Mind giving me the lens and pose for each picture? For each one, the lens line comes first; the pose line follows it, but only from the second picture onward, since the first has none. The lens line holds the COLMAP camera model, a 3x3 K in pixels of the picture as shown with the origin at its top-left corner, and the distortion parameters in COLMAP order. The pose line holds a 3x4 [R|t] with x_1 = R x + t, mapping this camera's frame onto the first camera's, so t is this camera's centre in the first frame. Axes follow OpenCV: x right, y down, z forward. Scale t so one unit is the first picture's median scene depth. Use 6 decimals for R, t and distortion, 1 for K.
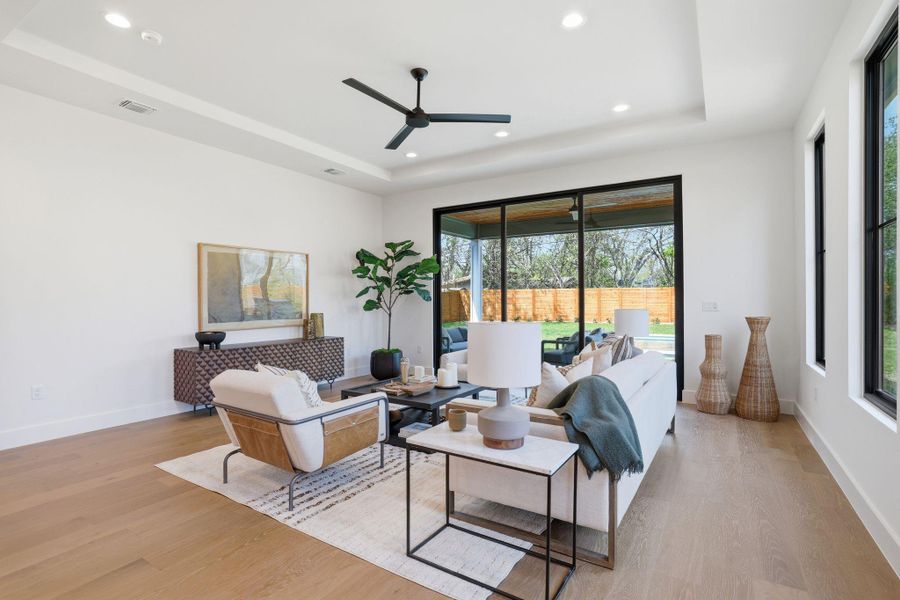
lens RADIAL K [[422.1, 0, 455.3], [0, 422.1, 303.7], [0, 0, 1]] dist [-0.001203, 0.001149]
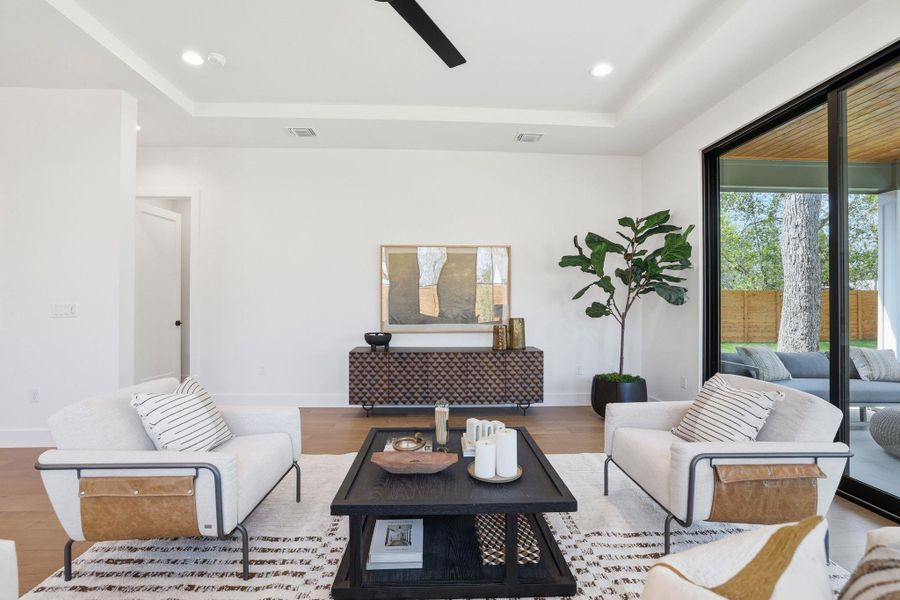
lens RADIAL K [[422.1, 0, 443.6], [0, 422.1, 296.1], [0, 0, 1]] dist [-0.001203, 0.001149]
pose [[0.599141, -0.000190, -0.800644, 0.238958], [-0.012419, 0.999877, -0.009531, -0.010464], [0.800547, 0.015654, 0.599065, 0.407948]]
